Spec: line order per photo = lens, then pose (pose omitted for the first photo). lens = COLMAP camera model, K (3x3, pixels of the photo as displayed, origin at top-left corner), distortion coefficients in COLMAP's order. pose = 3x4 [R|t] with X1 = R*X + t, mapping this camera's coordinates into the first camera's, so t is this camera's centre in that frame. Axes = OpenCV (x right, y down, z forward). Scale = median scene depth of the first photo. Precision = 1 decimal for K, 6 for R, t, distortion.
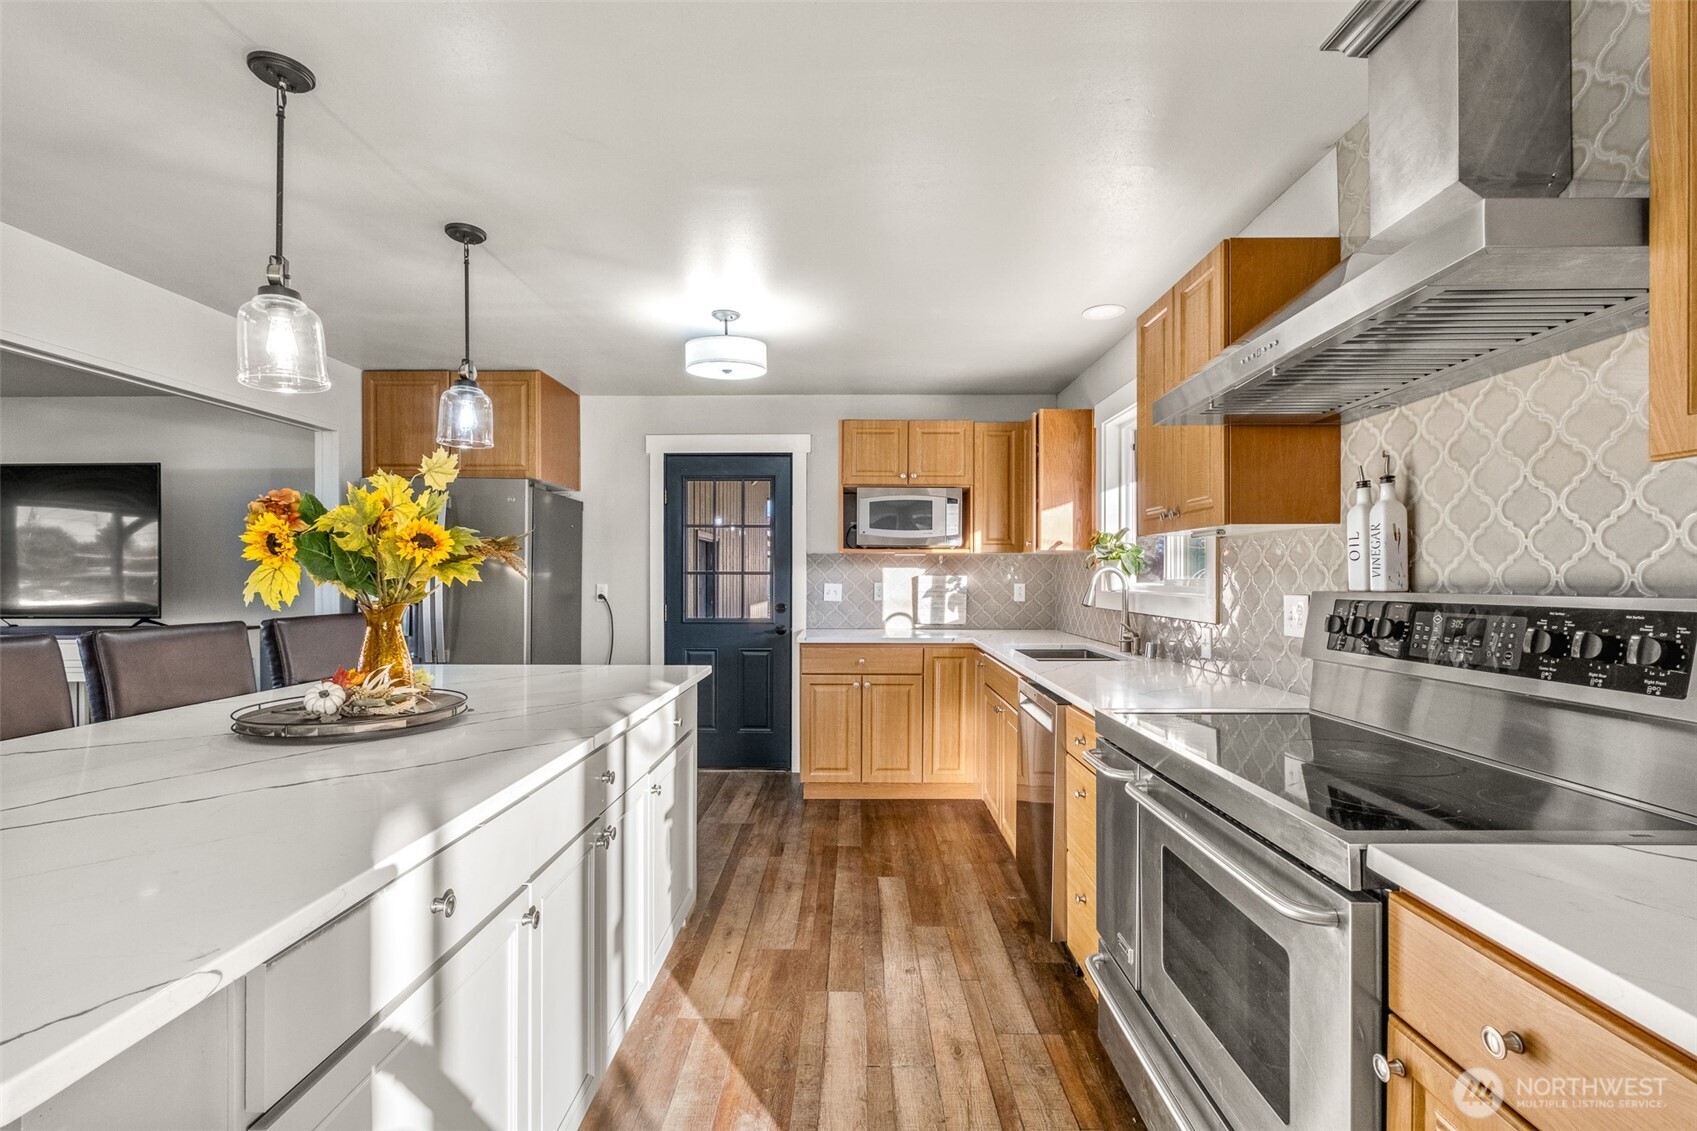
lens RADIAL K [[745.3, 0, 855.4], [0, 745.3, 570.0], [0, 0, 1]] dist [-0.000016, 0.000076]
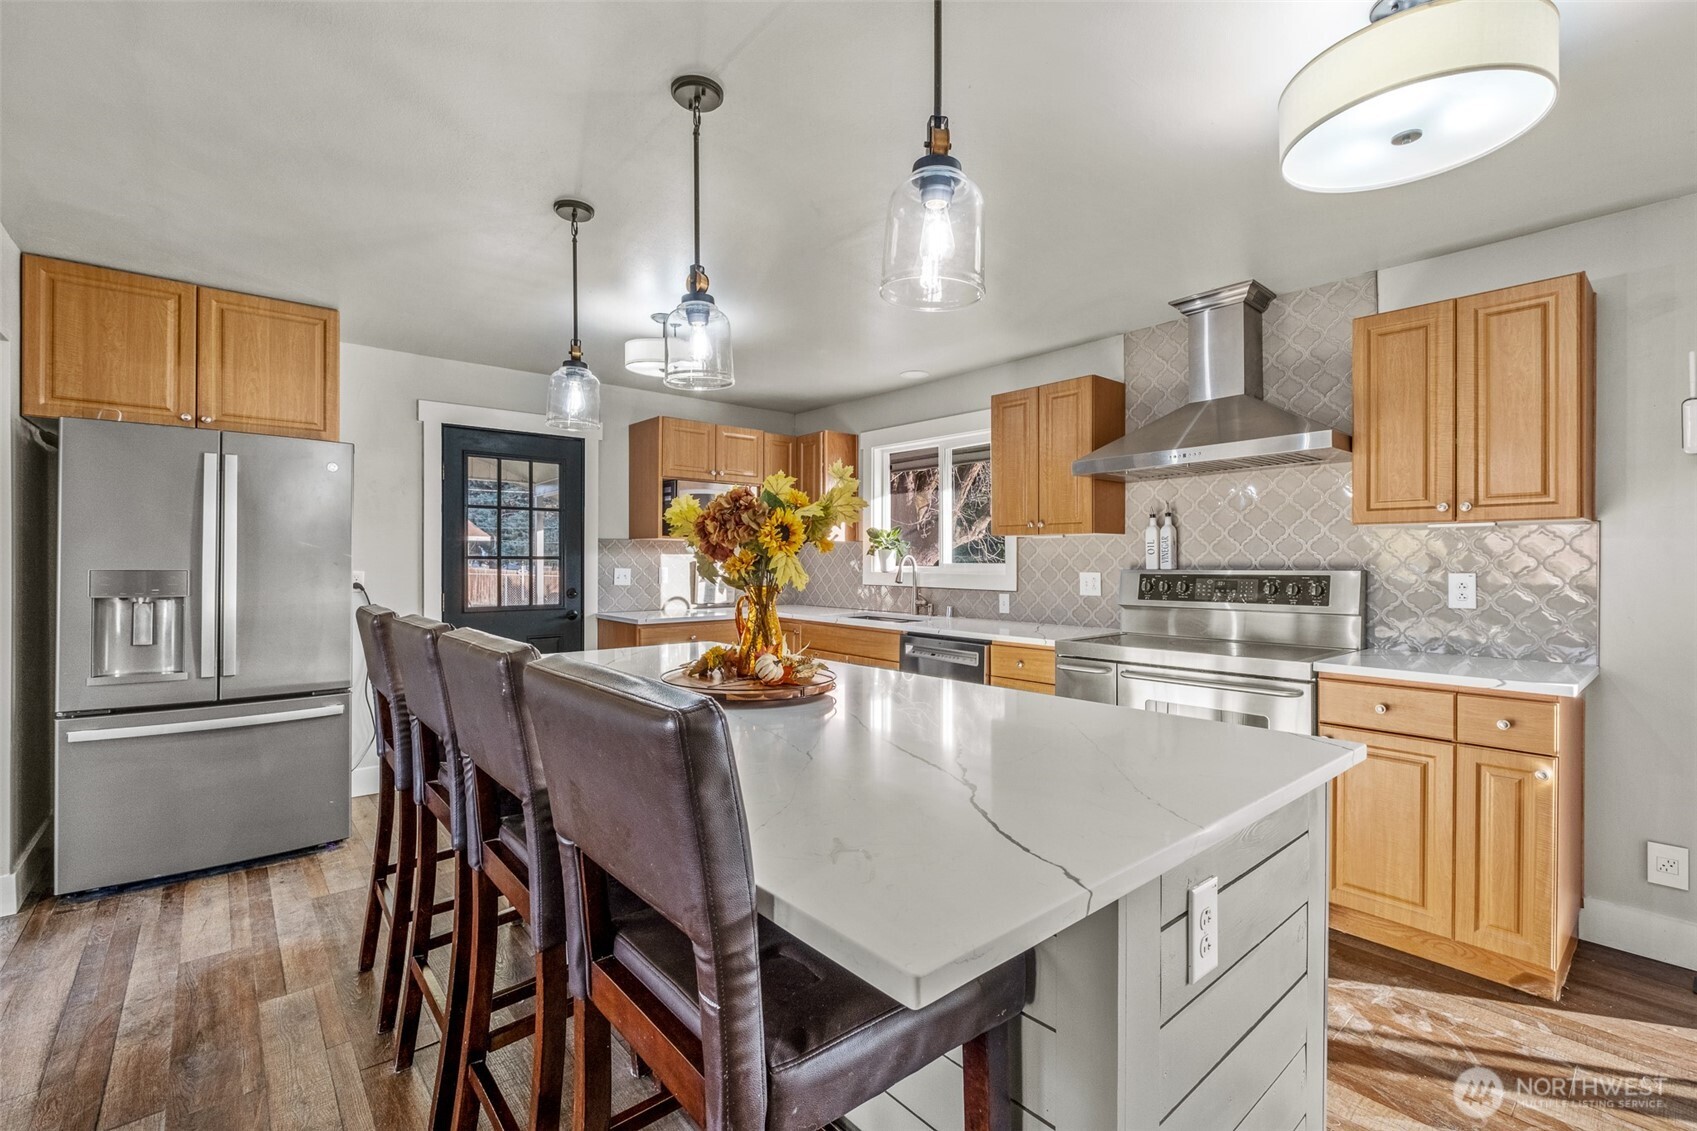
lens RADIAL K [[738.8, 0, 843.4], [0, 738.8, 563.9], [0, 0, 1]] dist [0.000387, 0.000021]
pose [[0.753115, -0.003378, 0.657880, -0.574088], [-0.005755, 0.999915, 0.011723, -0.001991], [-0.657863, -0.012614, 0.753032, 0.023473]]
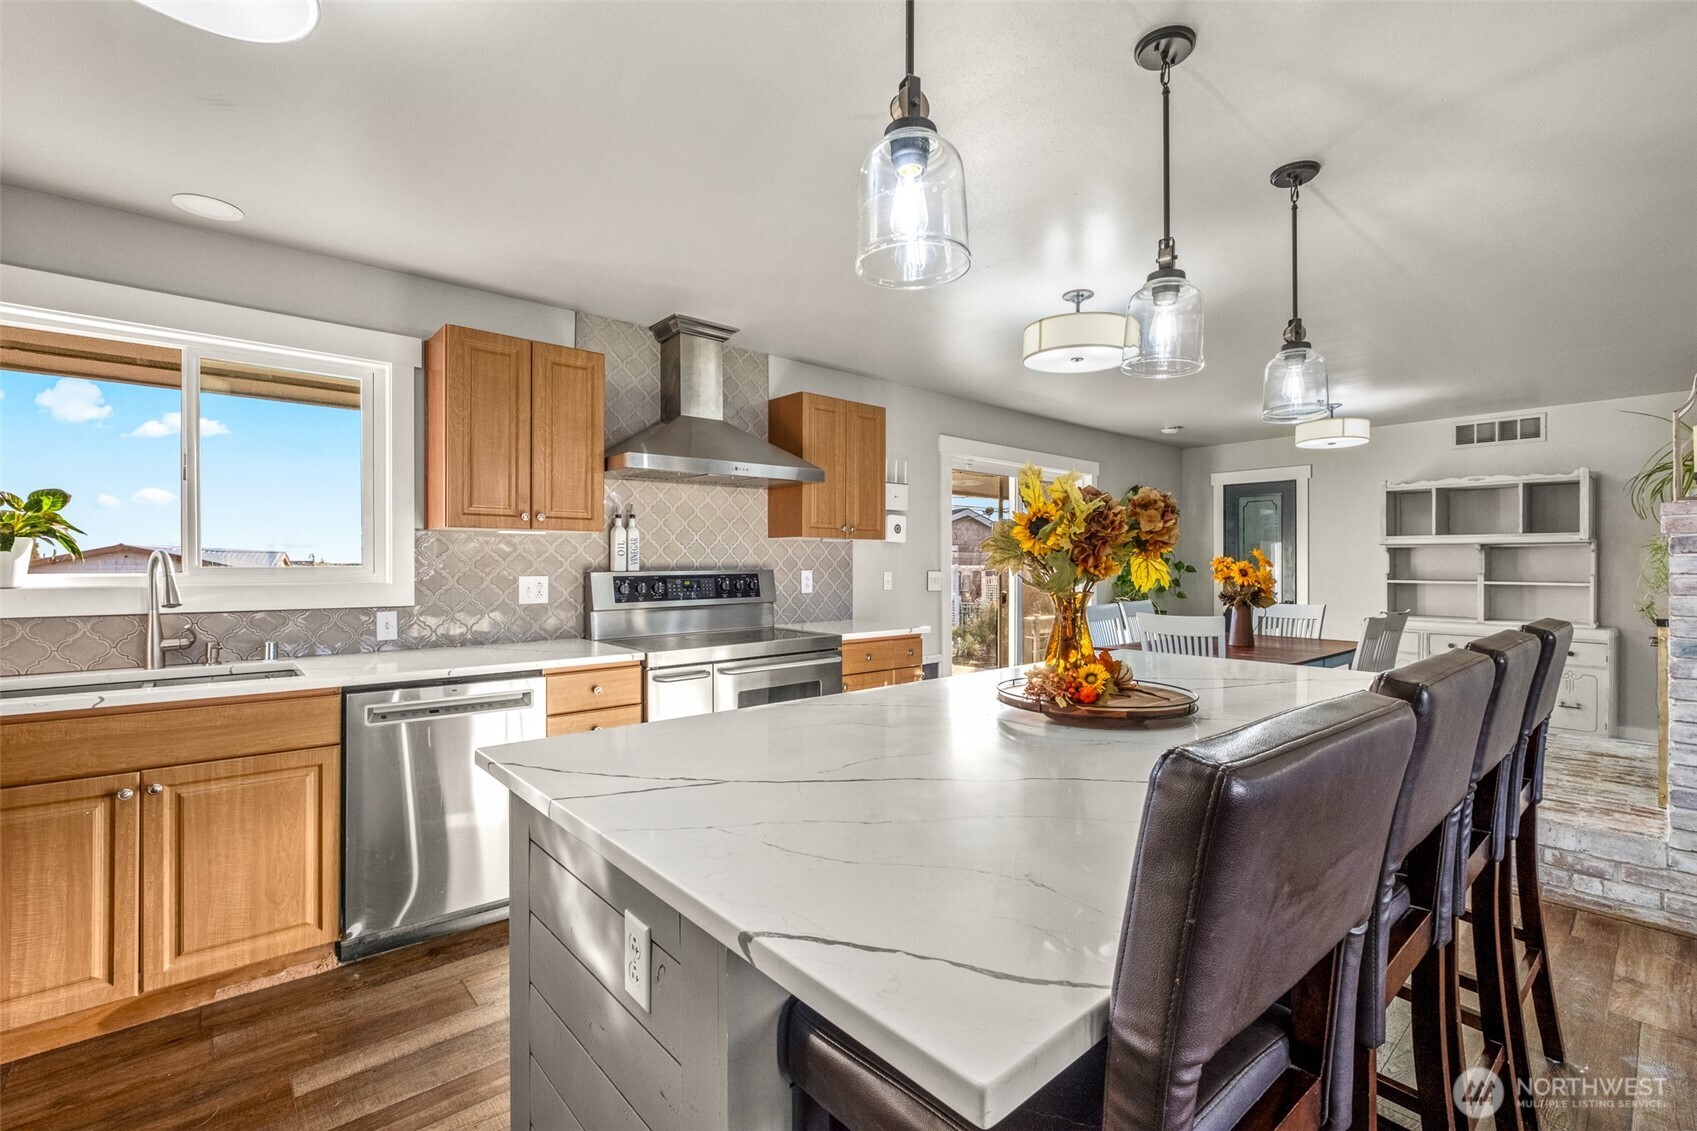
lens RADIAL K [[738.8, 0, 843.4], [0, 738.8, 563.9], [0, 0, 1]] dist [0.000387, 0.000021]
pose [[-0.662925, 0.003840, 0.748676, -0.523074], [-0.004578, 0.999947, -0.009183, 0.011329], [-0.748672, -0.009515, -0.662872, 0.841834]]
